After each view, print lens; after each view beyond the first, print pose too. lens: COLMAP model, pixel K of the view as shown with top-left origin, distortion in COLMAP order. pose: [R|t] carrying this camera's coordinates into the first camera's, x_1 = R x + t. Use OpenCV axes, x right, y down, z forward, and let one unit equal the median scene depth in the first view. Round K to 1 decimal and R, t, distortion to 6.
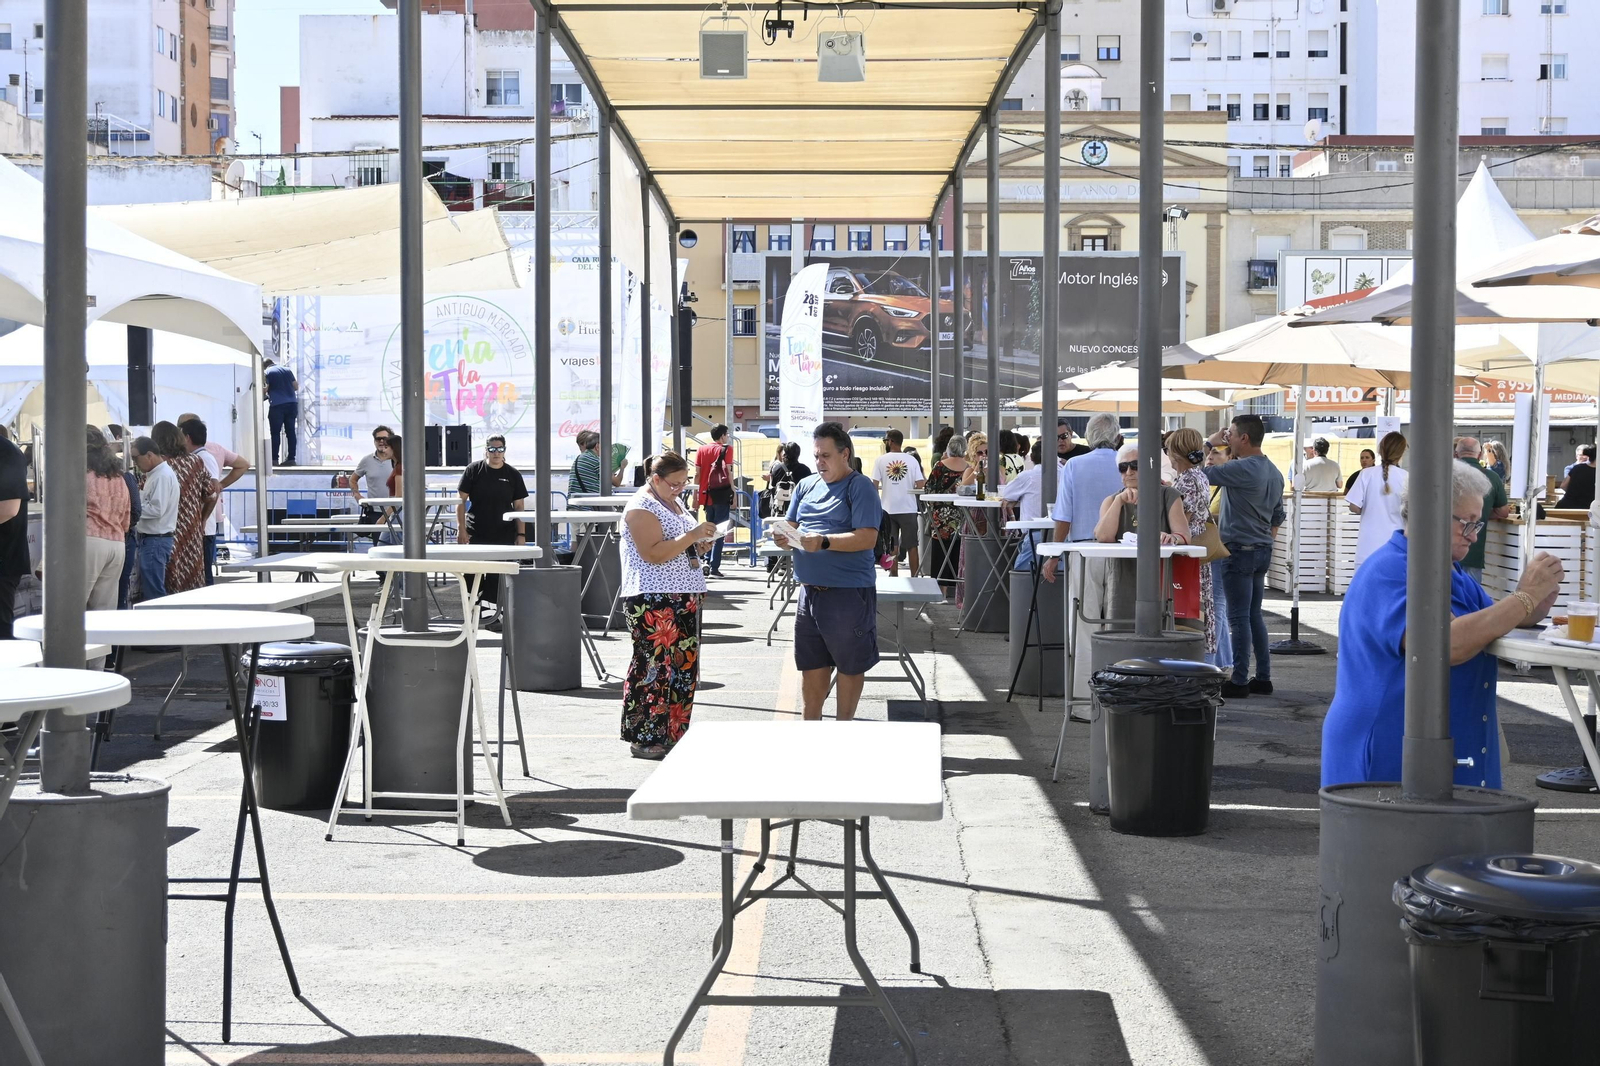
lens RADIAL K [[3112.9, 0, 800.2], [0, 3112.9, 531.5], [0, 0, 1]] dist [0.020715, 0.000000]
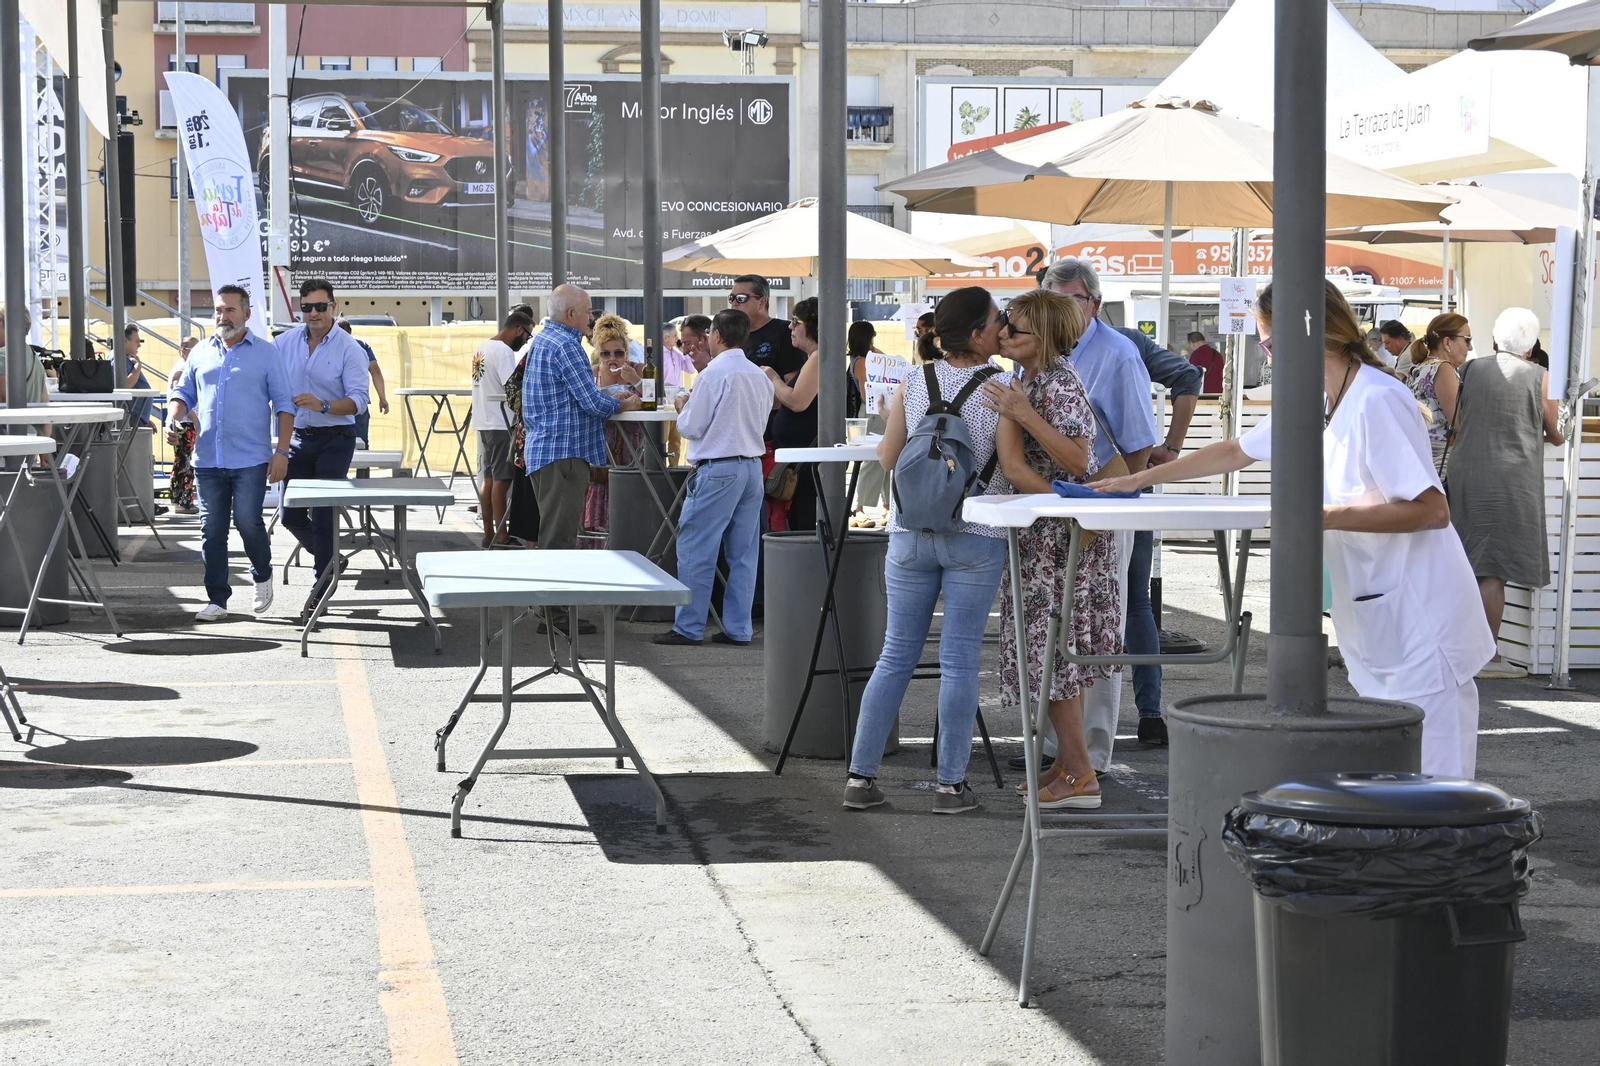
lens RADIAL K [[3112.9, 0, 800.1], [0, 3112.9, 533.9], [0, 0, 1]] dist [0.020715, 0.000000]
pose [[0.981993, -0.015775, 0.188260, -0.018614], [0.010022, 0.999454, 0.031471, -0.003005], [-0.188654, -0.029018, 0.981615, 0.255949]]
